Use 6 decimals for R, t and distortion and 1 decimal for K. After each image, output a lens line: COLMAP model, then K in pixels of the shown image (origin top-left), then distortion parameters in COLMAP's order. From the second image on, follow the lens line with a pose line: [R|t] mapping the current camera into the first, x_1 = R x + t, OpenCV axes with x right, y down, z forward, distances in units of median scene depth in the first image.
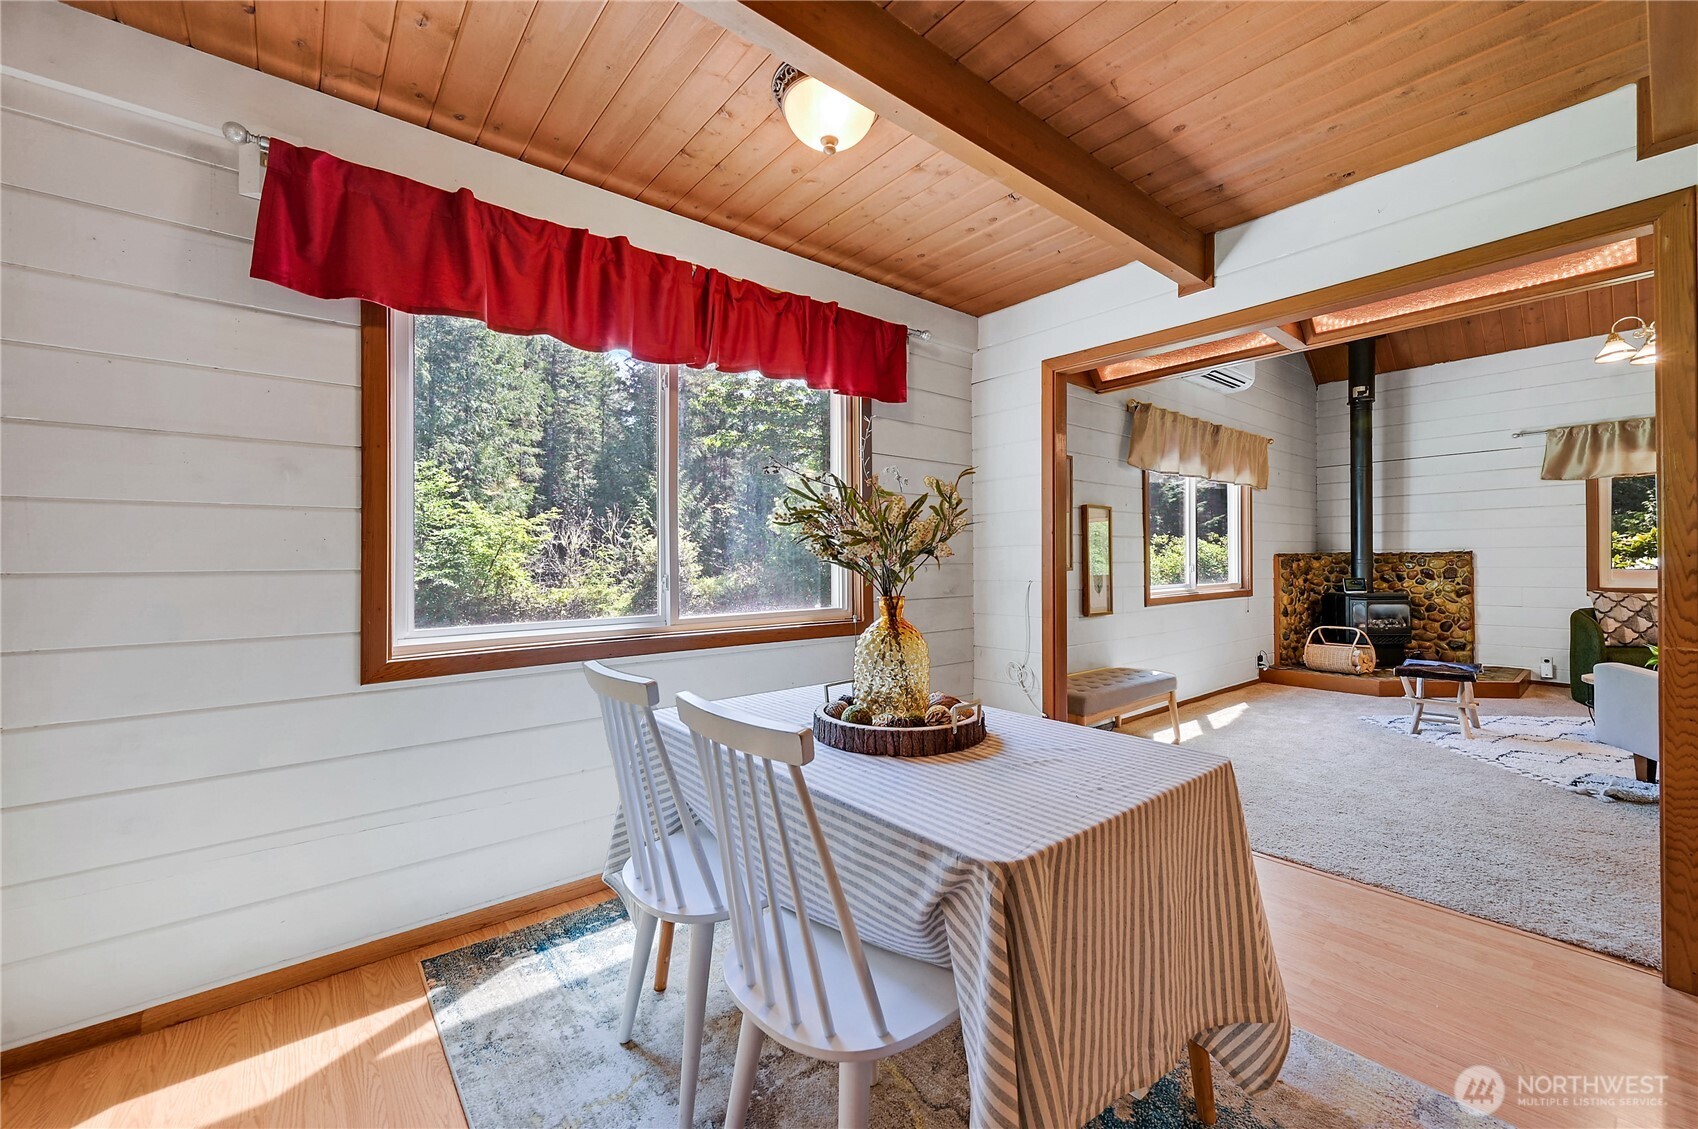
lens RADIAL K [[681.9, 0, 853.4], [0, 681.9, 561.0], [0, 0, 1]] dist [-0.000658, 0.000588]
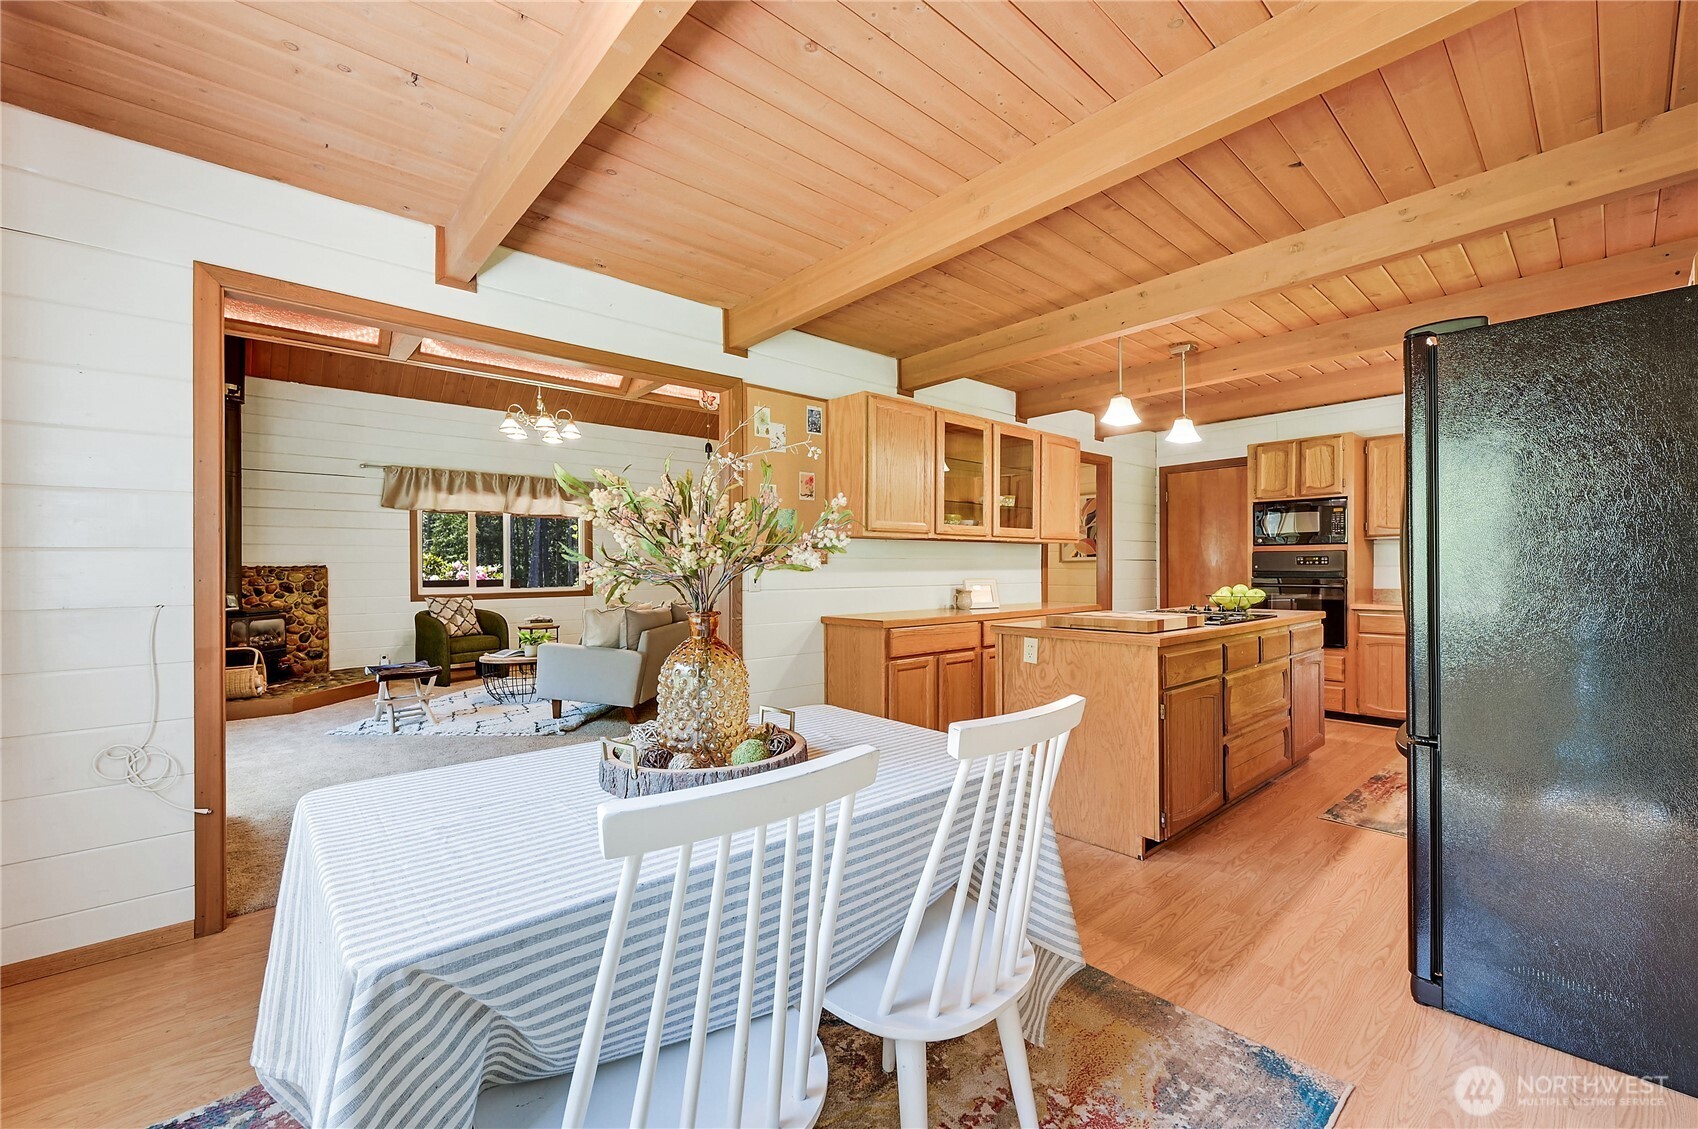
lens RADIAL K [[682.9, 0, 844.3], [0, 682.9, 572.1], [0, 0, 1]] dist [0.001370, -0.001234]
pose [[-0.040165, 0.002052, 0.999191, -0.219855], [0.004899, 0.999986, -0.001856, 0.002238], [-0.999181, 0.004821, -0.040174, 0.236551]]
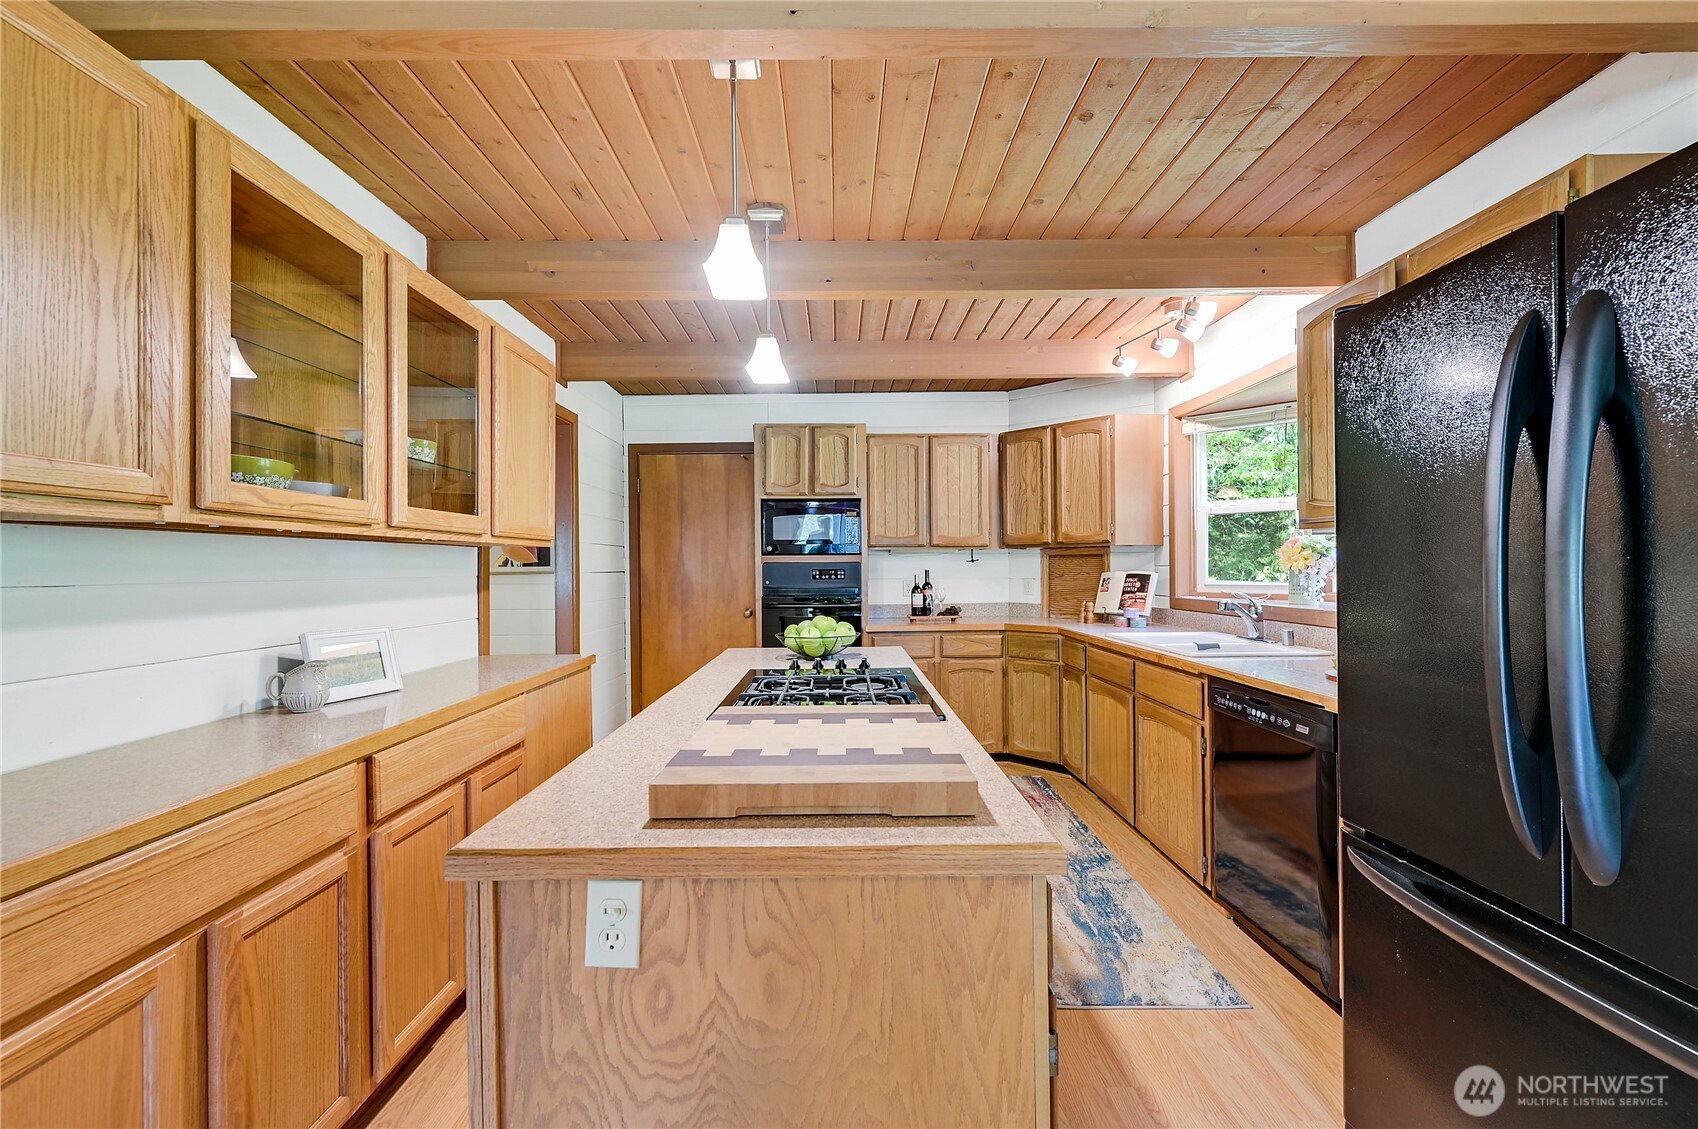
lens RADIAL K [[681.9, 0, 839.4], [0, 681.9, 573.0], [0, 0, 1]] dist [-0.000658, 0.000588]
pose [[-0.778429, 0.007815, 0.627684, 0.157265], [0.014608, 0.999877, 0.005667, -0.015293], [-0.627562, 0.013581, -0.778448, 0.158844]]
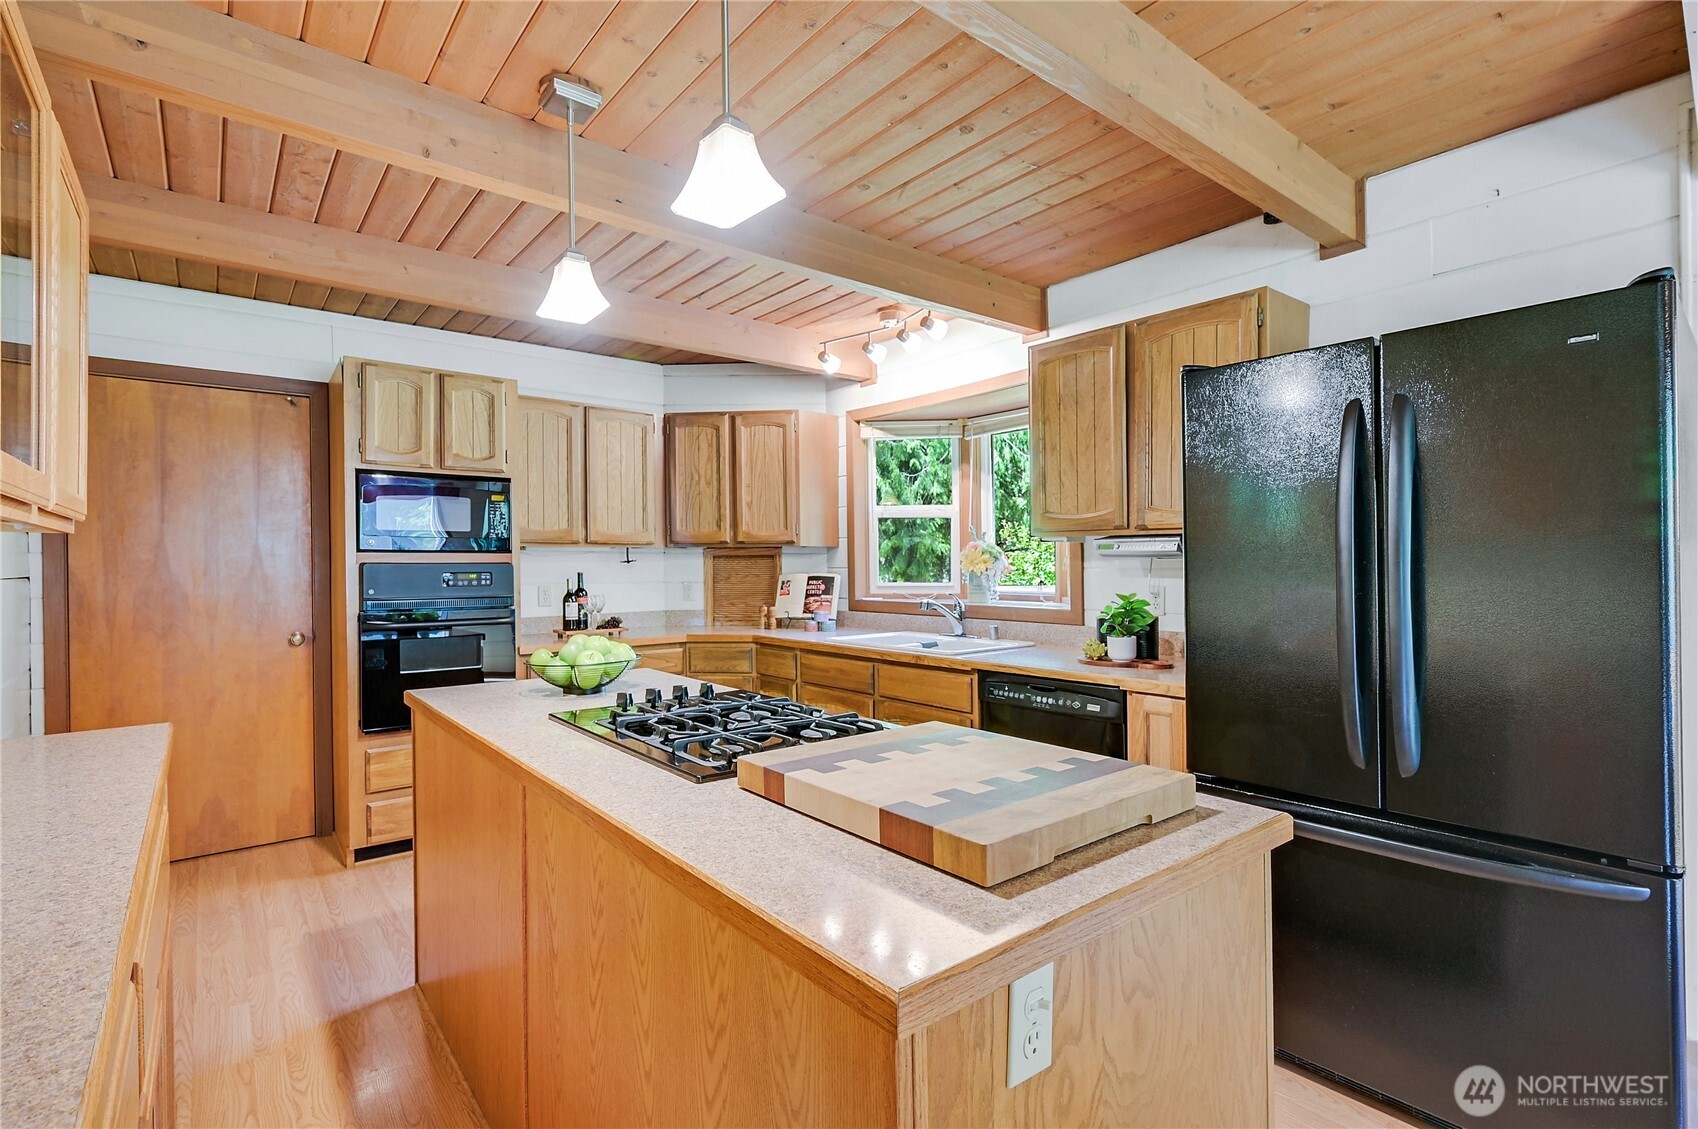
lens RADIAL K [[796.0, 0, 844.5], [0, 796.0, 563.2], [0, 0, 1]] dist [0.000733, -0.000299]
pose [[-0.999899, 0.012986, 0.005834, 0.319596], [0.012993, 0.999915, 0.001132, -0.019248], [-0.005819, 0.001208, -0.999982, 0.213992]]
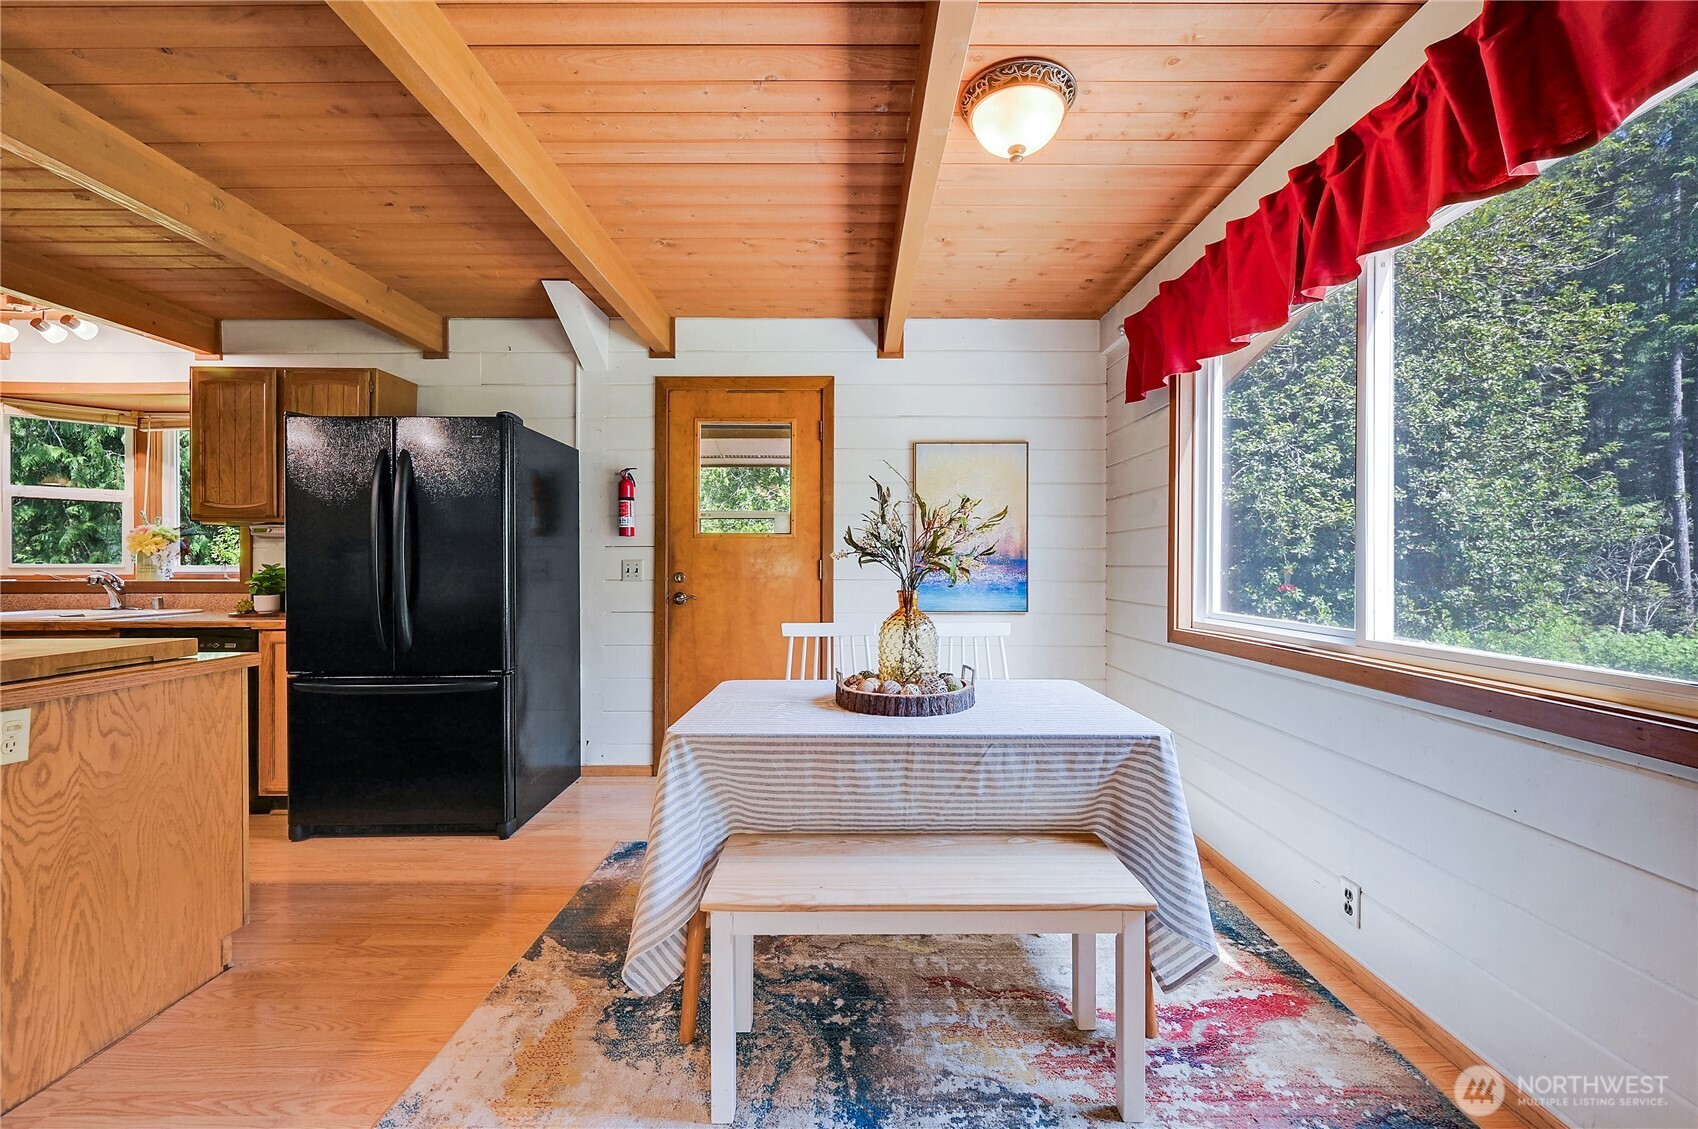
lens RADIAL K [[681.9, 0, 862.3], [0, 681.9, 560.7], [0, 0, 1]] dist [-0.000658, 0.000588]
pose [[-0.629135, 0.003399, -0.777289, 0.286544], [0.002894, 0.999994, 0.002030, -0.001424], [0.777291, -0.000973, -0.629141, 0.464054]]
